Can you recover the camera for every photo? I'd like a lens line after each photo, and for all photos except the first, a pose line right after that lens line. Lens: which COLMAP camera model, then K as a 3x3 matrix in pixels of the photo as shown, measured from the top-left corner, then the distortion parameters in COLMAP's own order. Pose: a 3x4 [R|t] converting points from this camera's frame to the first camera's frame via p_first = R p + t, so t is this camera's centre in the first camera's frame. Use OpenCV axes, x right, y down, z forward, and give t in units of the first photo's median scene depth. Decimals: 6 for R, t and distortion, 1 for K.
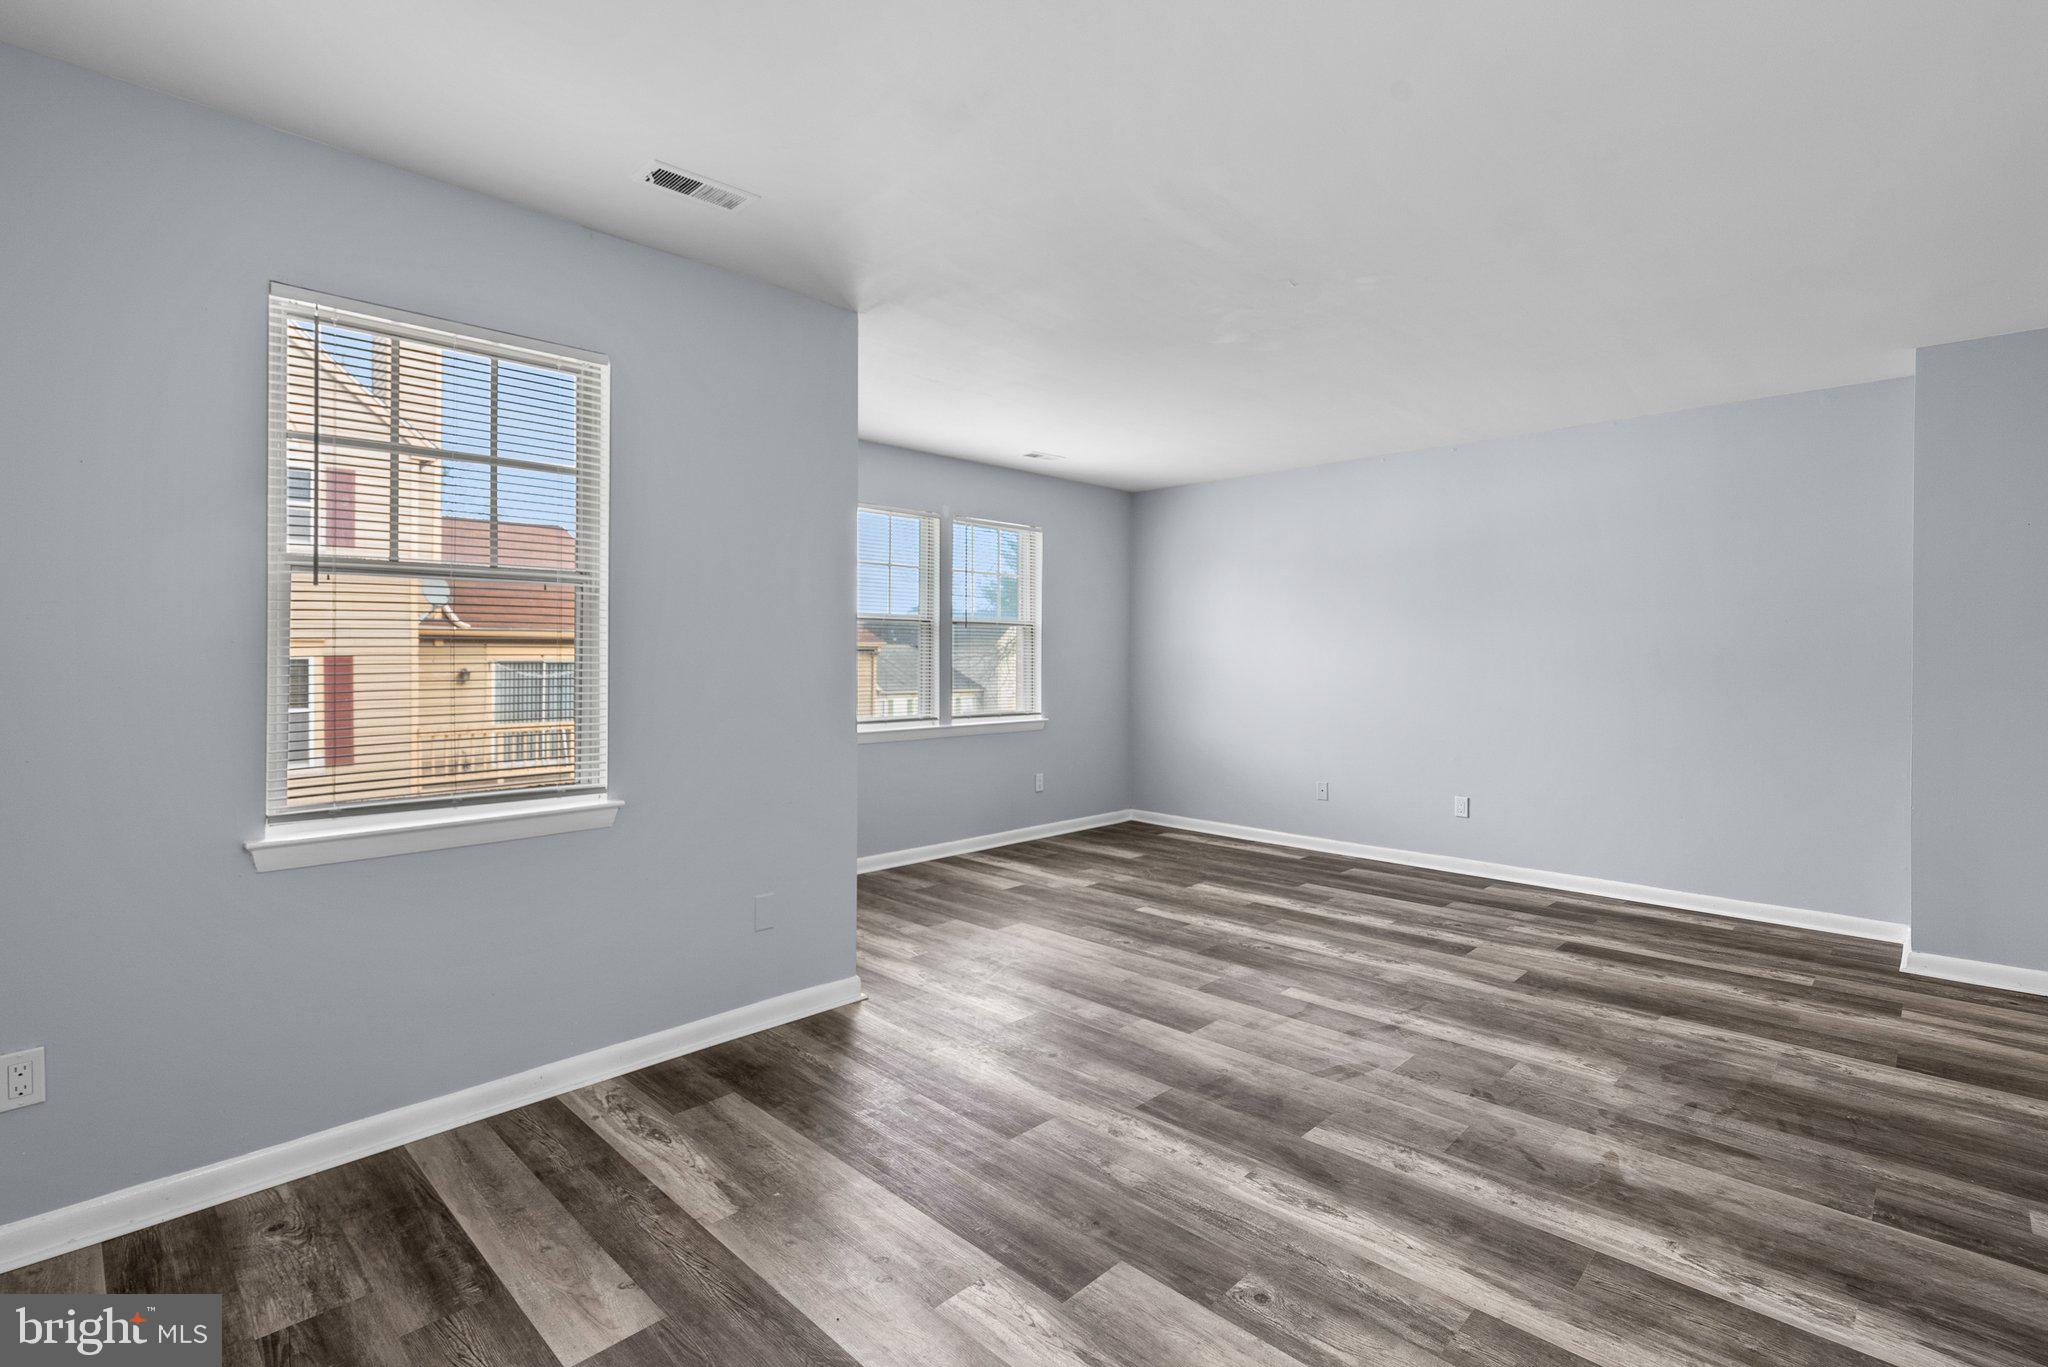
lens RADIAL K [[975.0, 0, 1020.6], [0, 975.0, 677.1], [0, 0, 1]] dist [-0.004509, 0.002593]
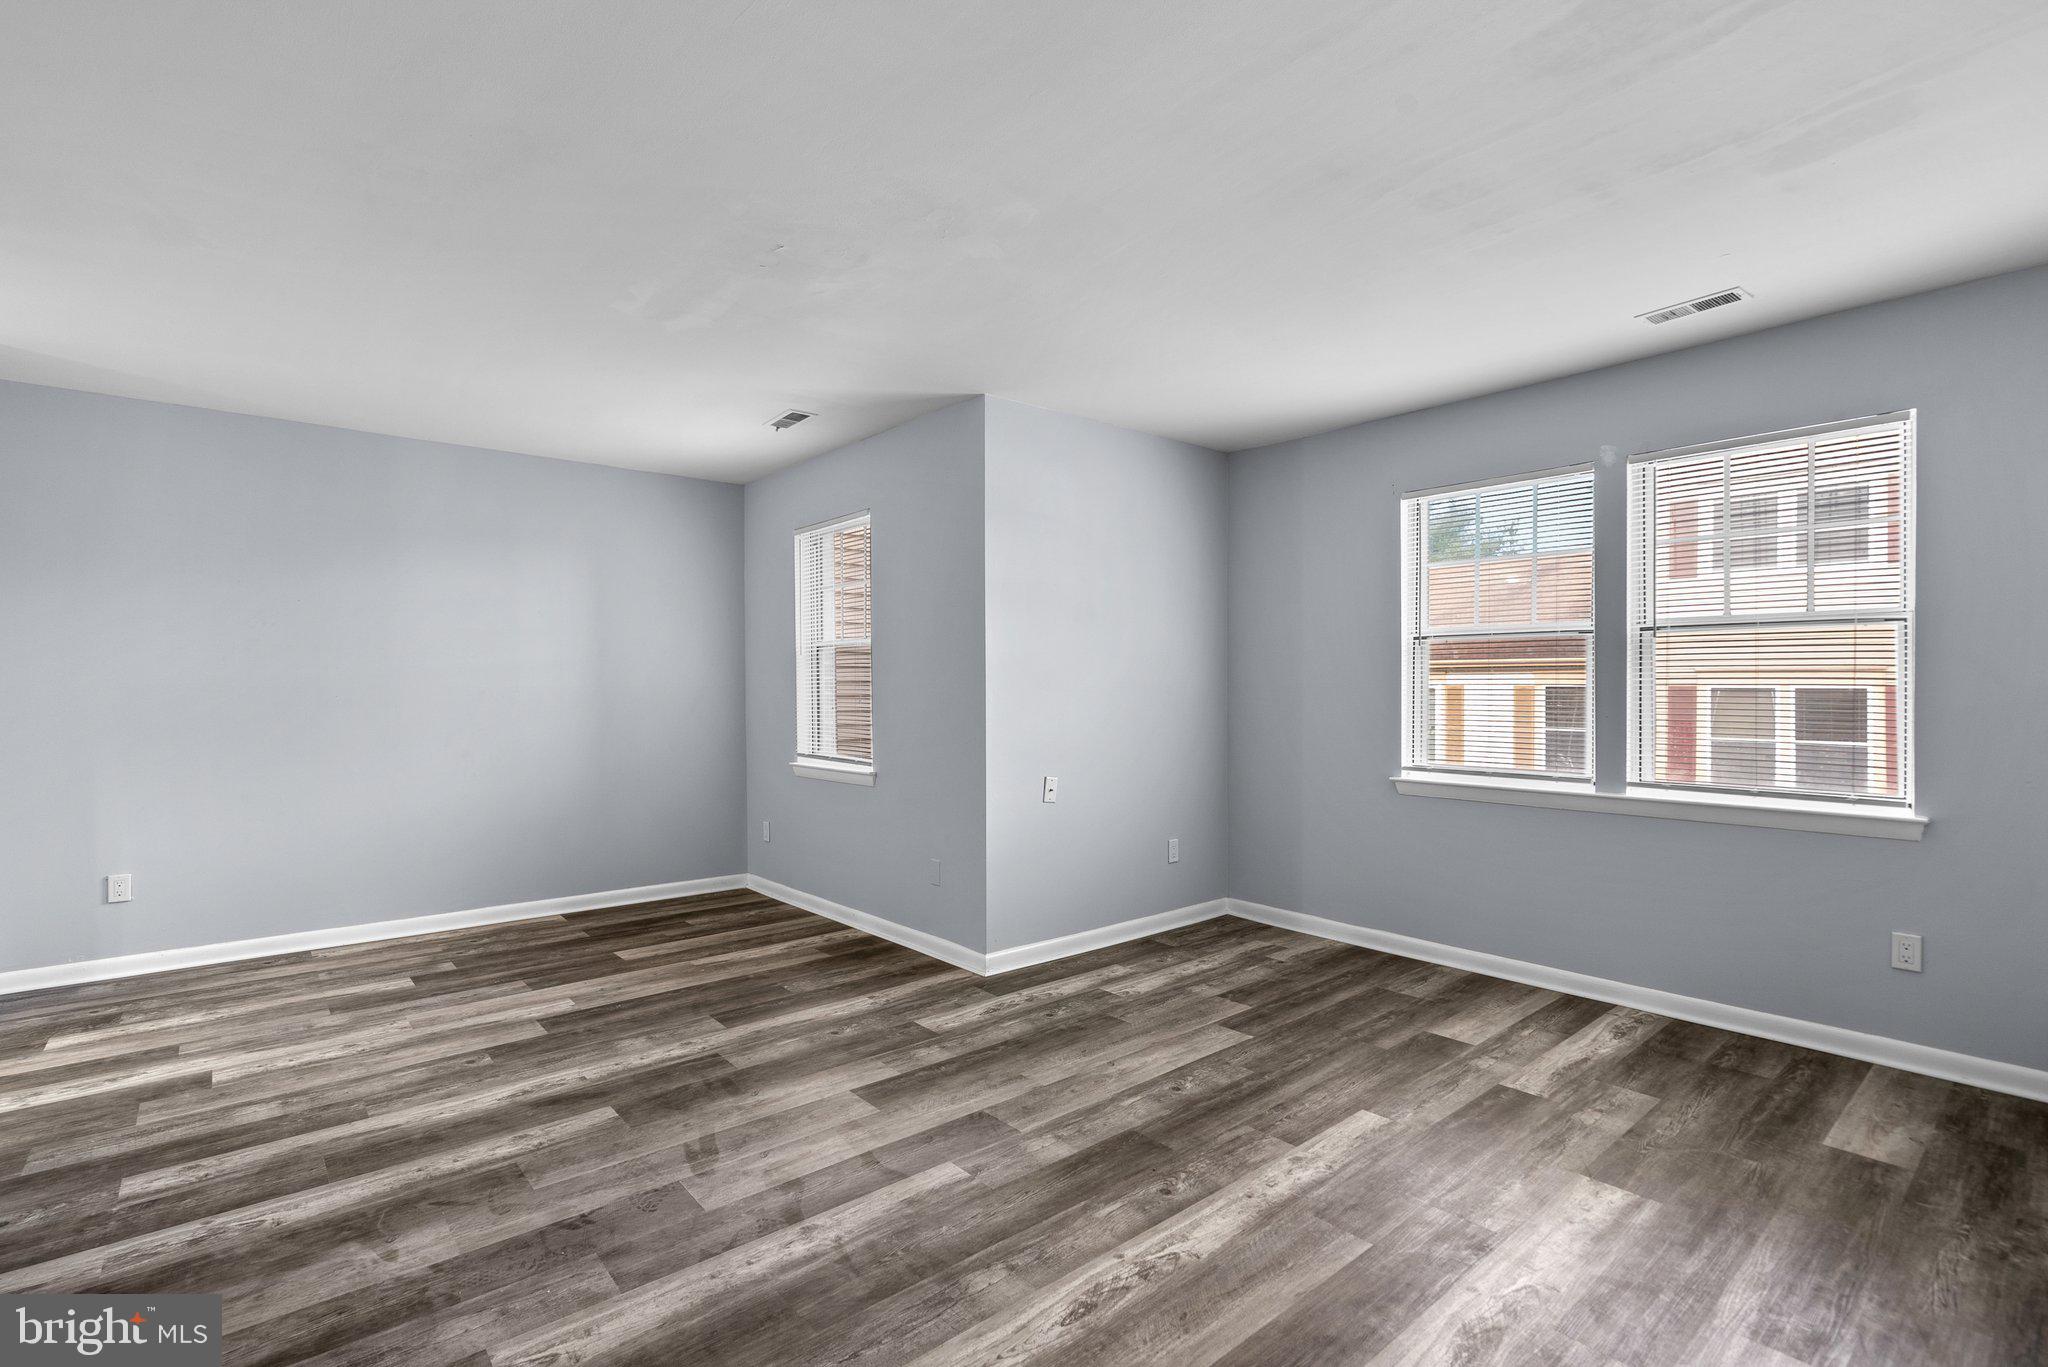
lens RADIAL K [[975.0, 0, 1028.6], [0, 975.0, 696.0], [0, 0, 1]] dist [-0.004509, 0.002593]
pose [[-0.115173, 0.009614, -0.993299, 1.259828], [-0.019556, 0.999737, 0.011944, -0.029604], [0.993153, 0.020800, -0.114955, 1.488330]]
